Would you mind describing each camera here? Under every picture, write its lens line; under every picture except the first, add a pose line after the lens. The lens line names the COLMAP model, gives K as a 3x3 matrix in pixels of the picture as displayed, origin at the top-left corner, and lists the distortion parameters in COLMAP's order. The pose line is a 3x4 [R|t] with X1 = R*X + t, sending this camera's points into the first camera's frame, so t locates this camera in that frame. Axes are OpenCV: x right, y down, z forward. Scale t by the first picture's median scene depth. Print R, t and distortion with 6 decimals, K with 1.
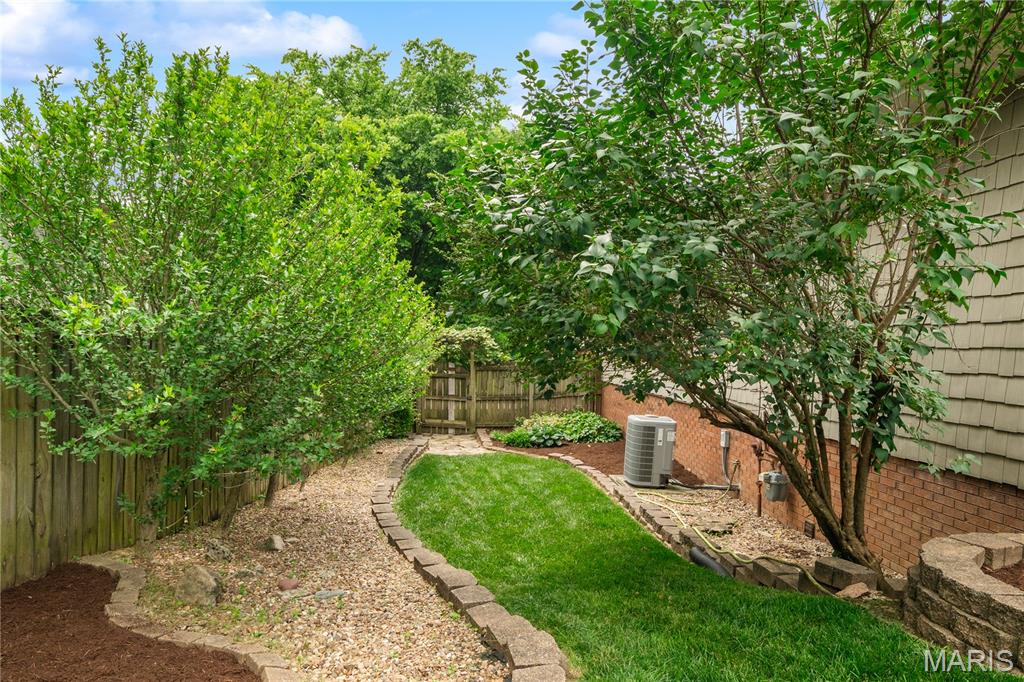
lens RADIAL K [[627.9, 0, 509.9], [0, 627.9, 375.1], [0, 0, 1]] dist [0.002894, -0.000817]
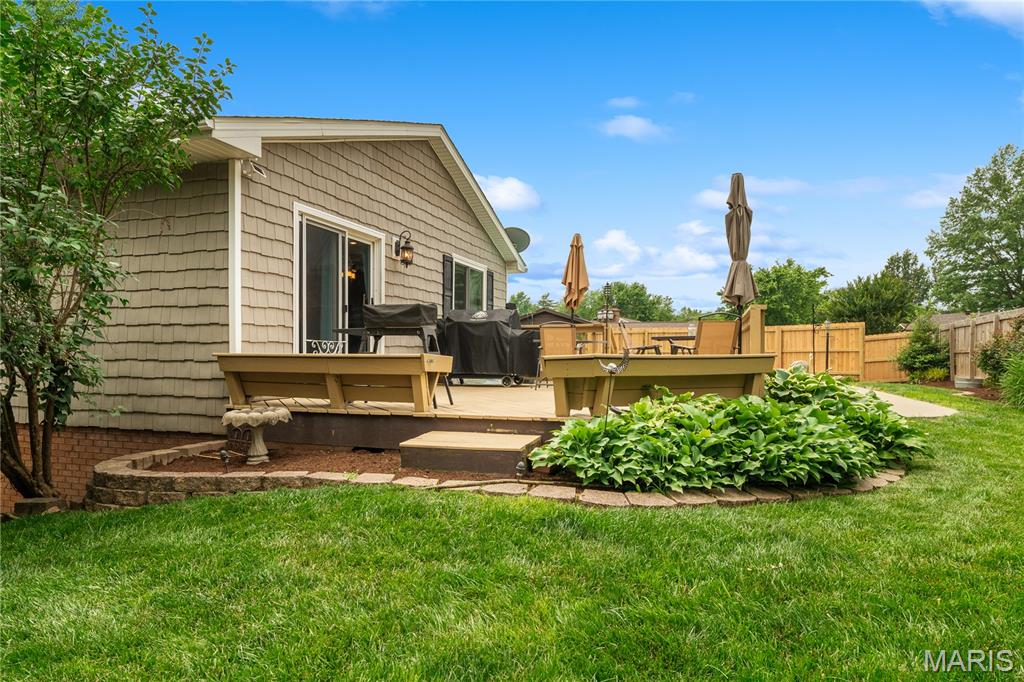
lens RADIAL K [[627.9, 0, 509.9], [0, 627.9, 375.1], [0, 0, 1]] dist [0.002894, -0.000817]
pose [[0.386096, -0.043102, 0.921451, -0.301697], [0.039428, 0.998766, 0.030198, 0.028685], [-0.921616, 0.024672, 0.387319, -0.451633]]
